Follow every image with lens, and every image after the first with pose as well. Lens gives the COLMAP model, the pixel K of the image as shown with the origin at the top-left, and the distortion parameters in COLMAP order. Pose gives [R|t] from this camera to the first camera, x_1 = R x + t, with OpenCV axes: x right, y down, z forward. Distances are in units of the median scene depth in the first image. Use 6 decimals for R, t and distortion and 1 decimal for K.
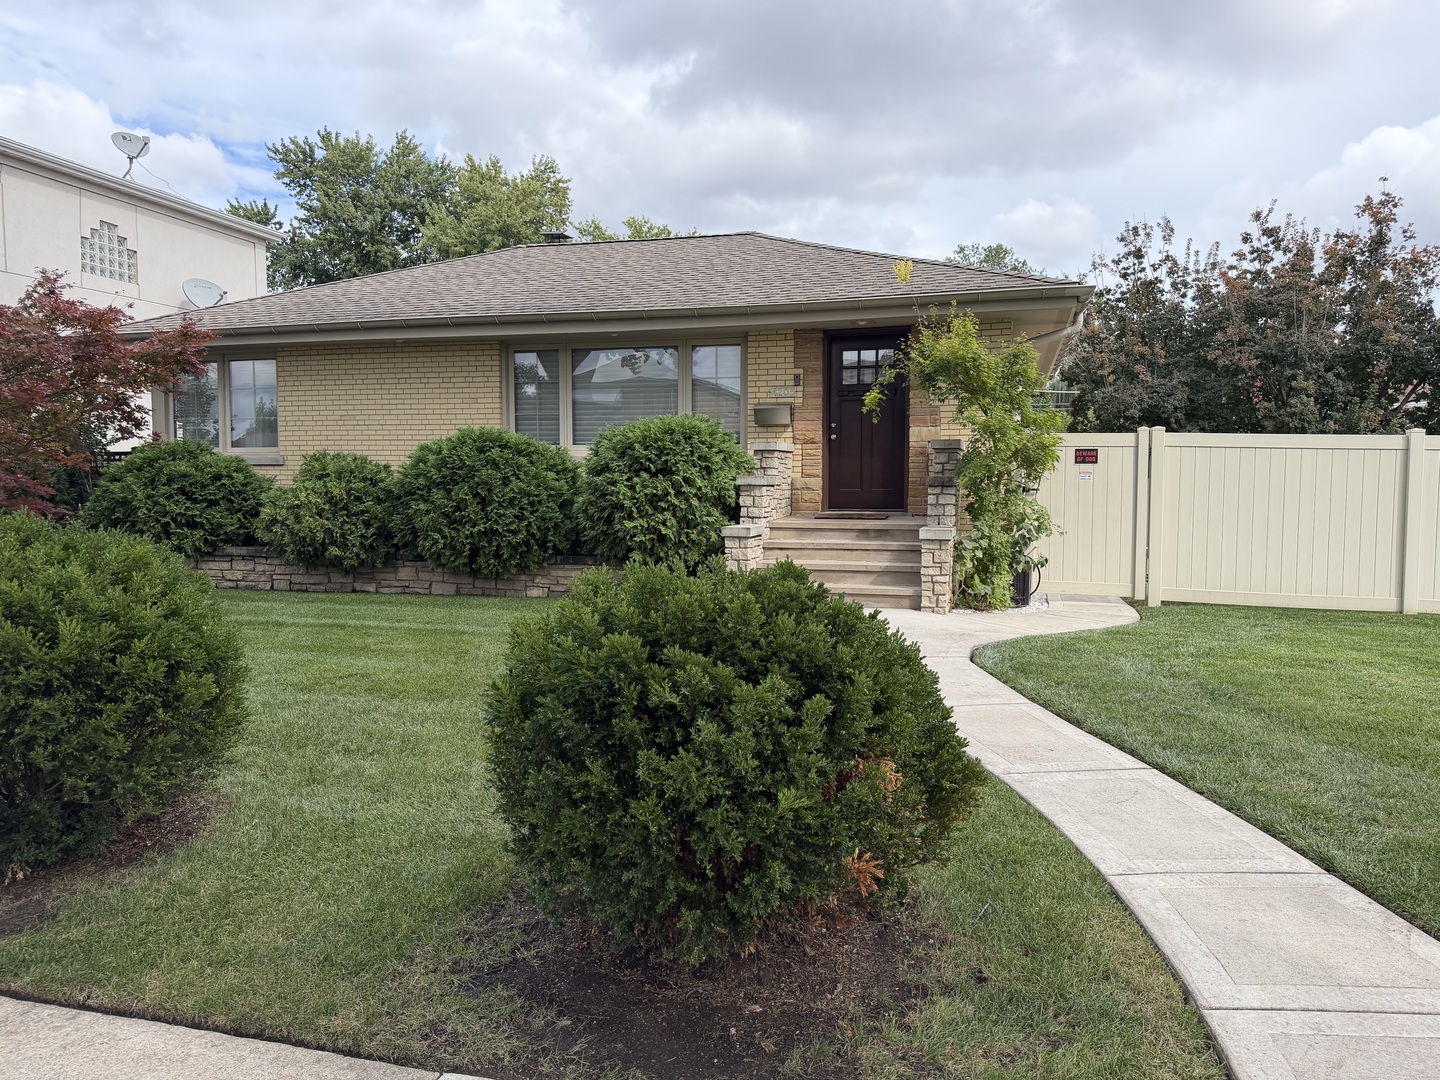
lens RADIAL K [[1004.6, 0, 720.0], [0, 1004.6, 540.0], [0, 0, 1]] dist [0.191628, -0.431198]
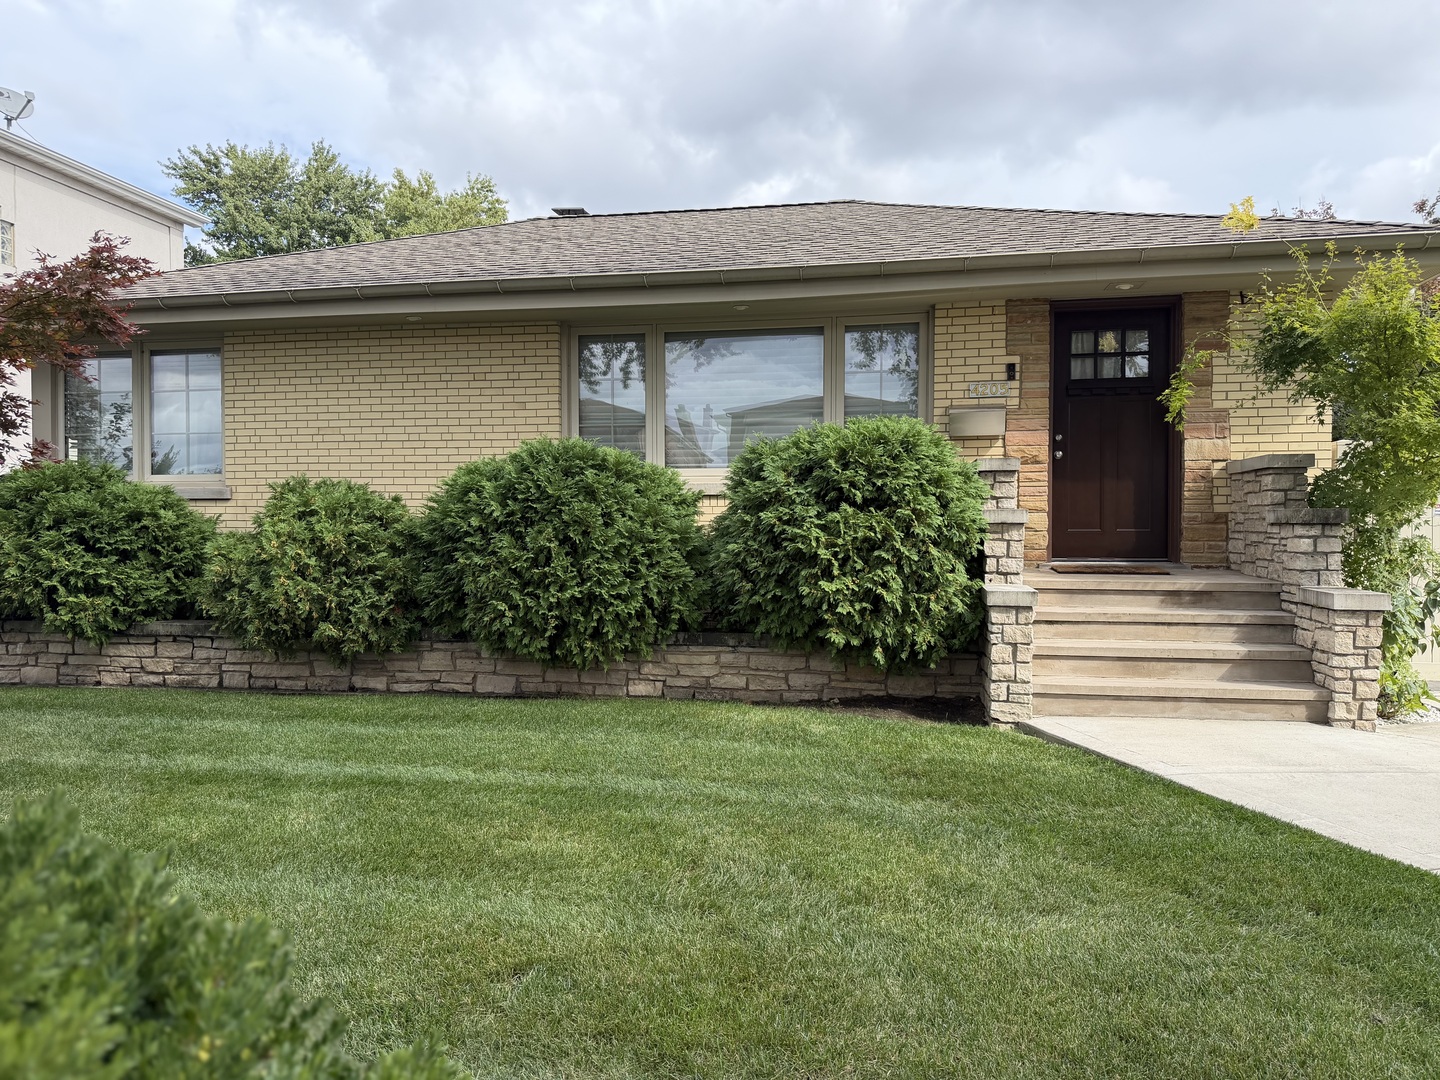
lens RADIAL K [[1014.4, 0, 720.0], [0, 1014.4, 540.0], [0, 0, 1]] dist [0.135462, -0.220352]
pose [[0.996199, -0.004599, 0.086990, -0.183244], [0.008278, 0.999084, -0.041974, -0.015967], [-0.086717, 0.042534, 0.995325, 0.323134]]
